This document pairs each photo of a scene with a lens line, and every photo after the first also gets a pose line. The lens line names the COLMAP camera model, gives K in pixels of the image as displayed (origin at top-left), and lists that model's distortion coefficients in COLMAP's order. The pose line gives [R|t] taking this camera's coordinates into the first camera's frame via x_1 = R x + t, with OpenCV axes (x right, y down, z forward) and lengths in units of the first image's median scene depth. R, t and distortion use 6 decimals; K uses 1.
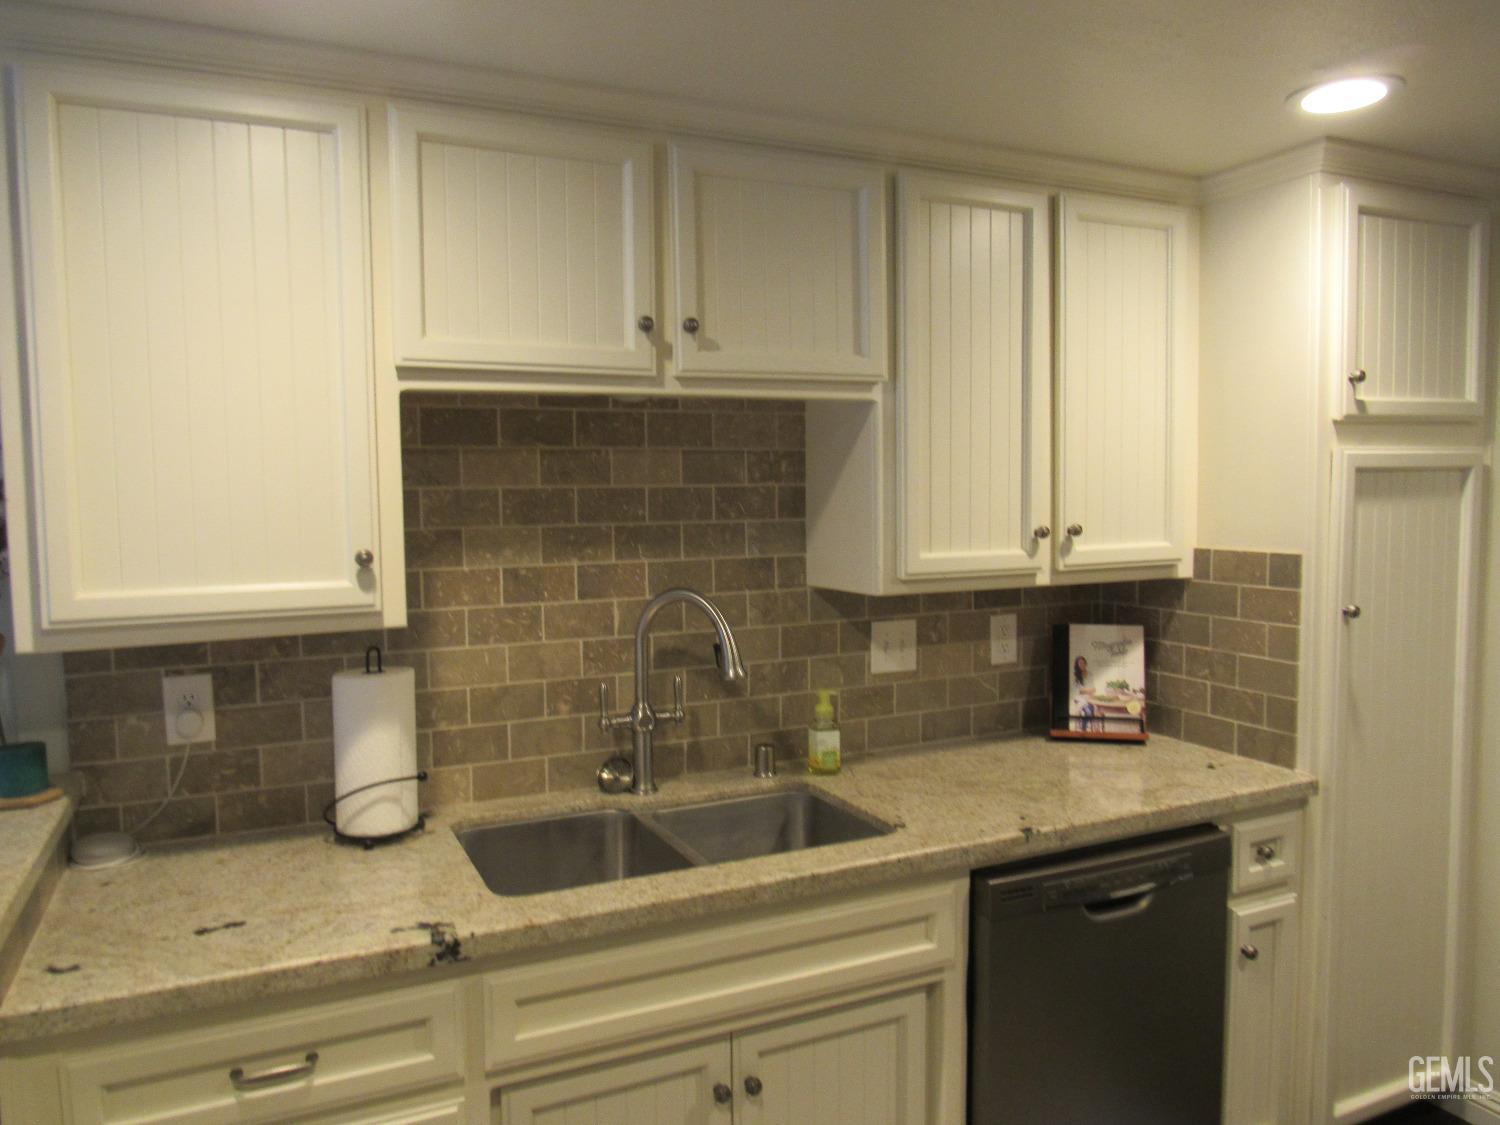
lens RADIAL K [[1069.3, 0, 750.0], [0, 1069.3, 562.5], [0, 0, 1]] dist [-0.024533, -0.003892]
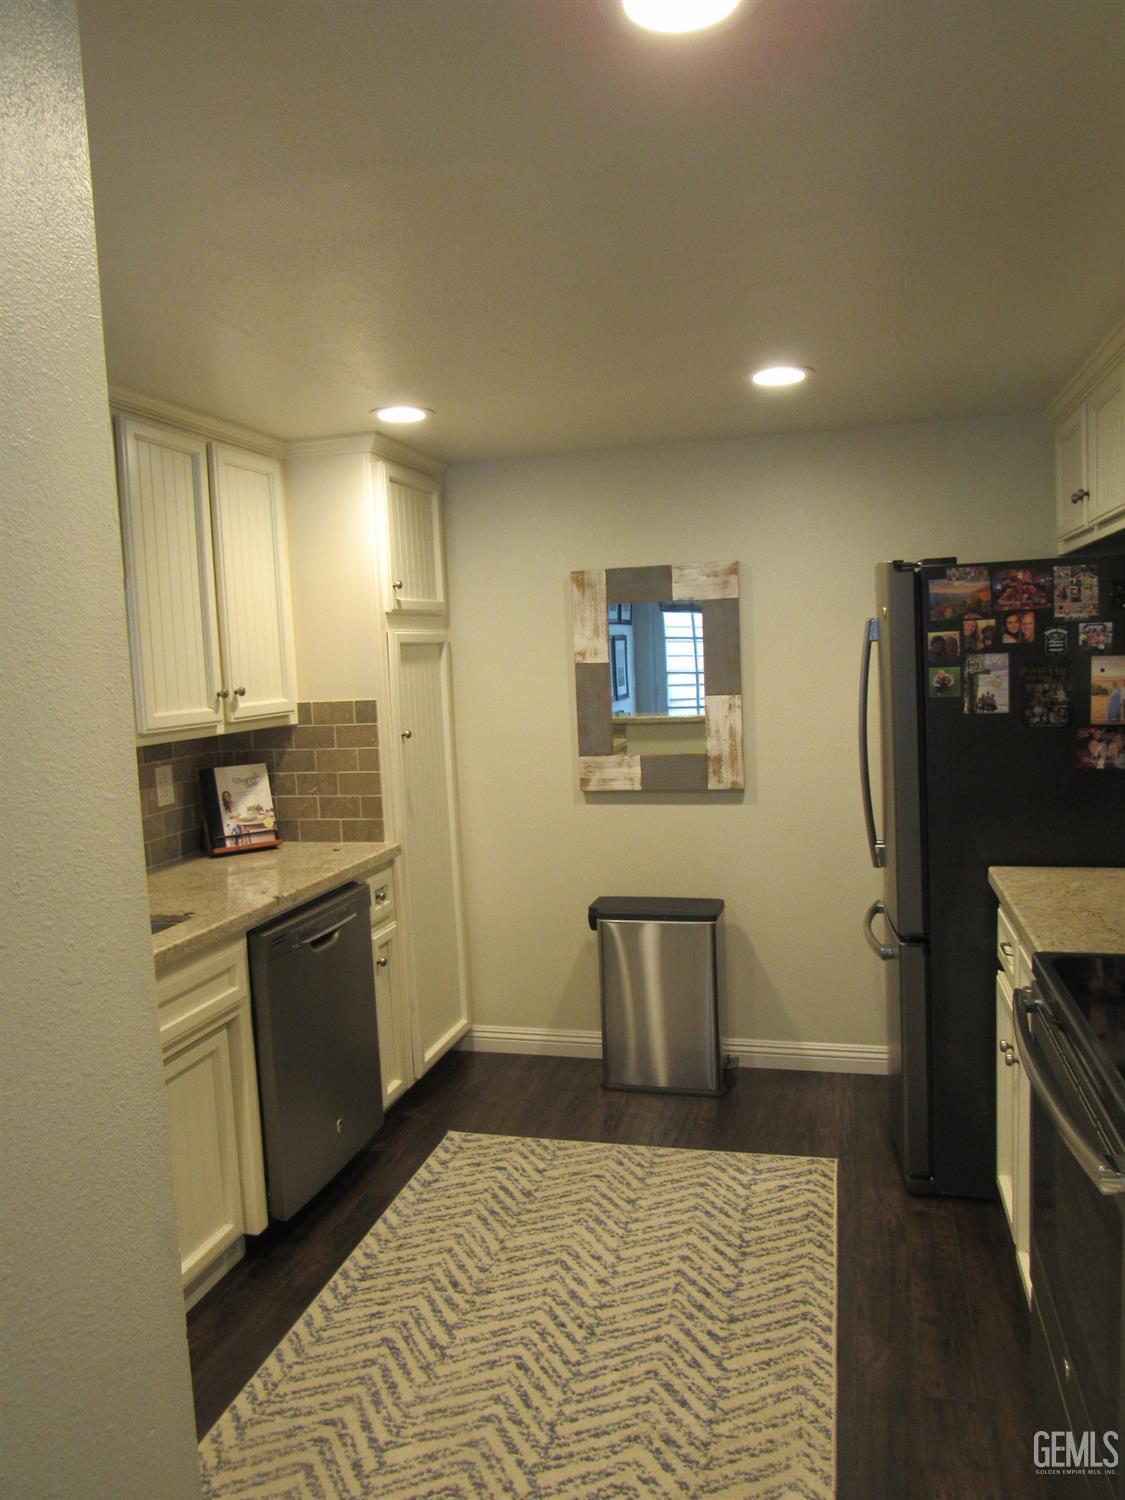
lens RADIAL K [[1073.5, 0, 562.5], [0, 1073.5, 750.0], [0, 0, 1]] dist [-0.038672, -0.000514]
pose [[0.640745, -0.084464, 0.763093, -0.476741], [0.091287, 0.995261, 0.033512, 0.035233], [-0.762307, 0.048188, 0.645419, -0.190134]]
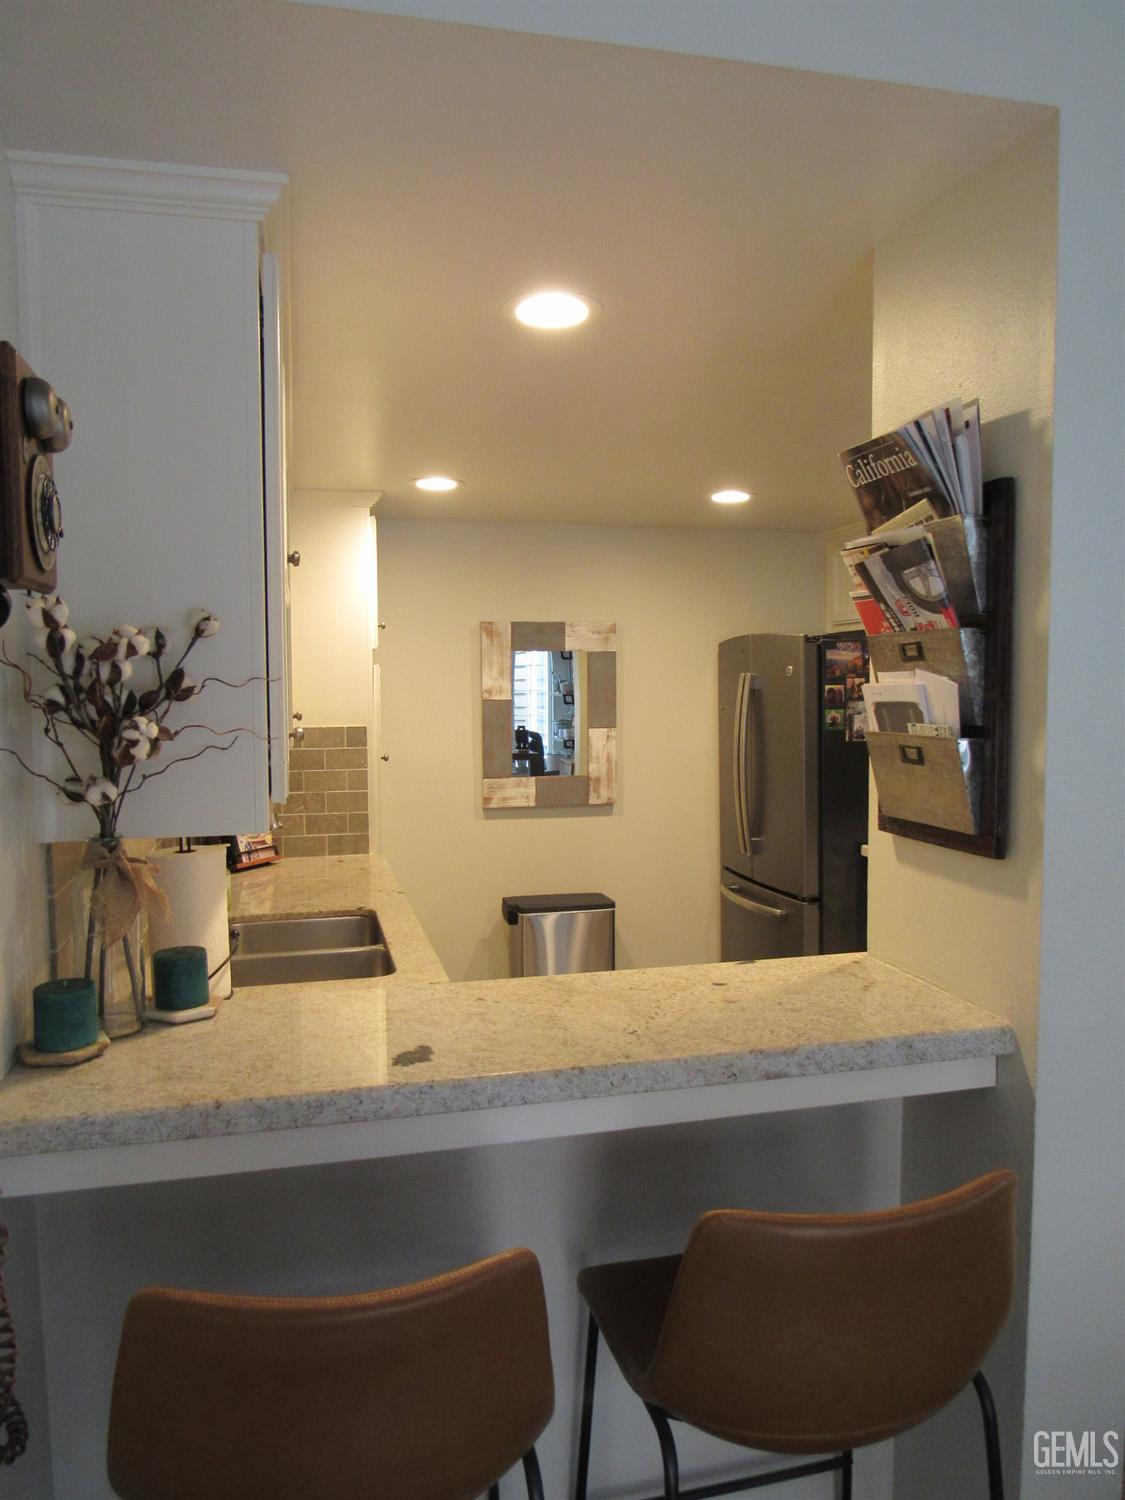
lens RADIAL K [[1069.3, 0, 562.5], [0, 1069.3, 750.0], [0, 0, 1]] dist [-0.024533, -0.003892]
pose [[0.183751, -0.047564, 0.981821, -1.077155], [0.075379, 0.996569, 0.034171, -0.004712], [-0.980078, 0.067730, 0.186706, 0.362547]]
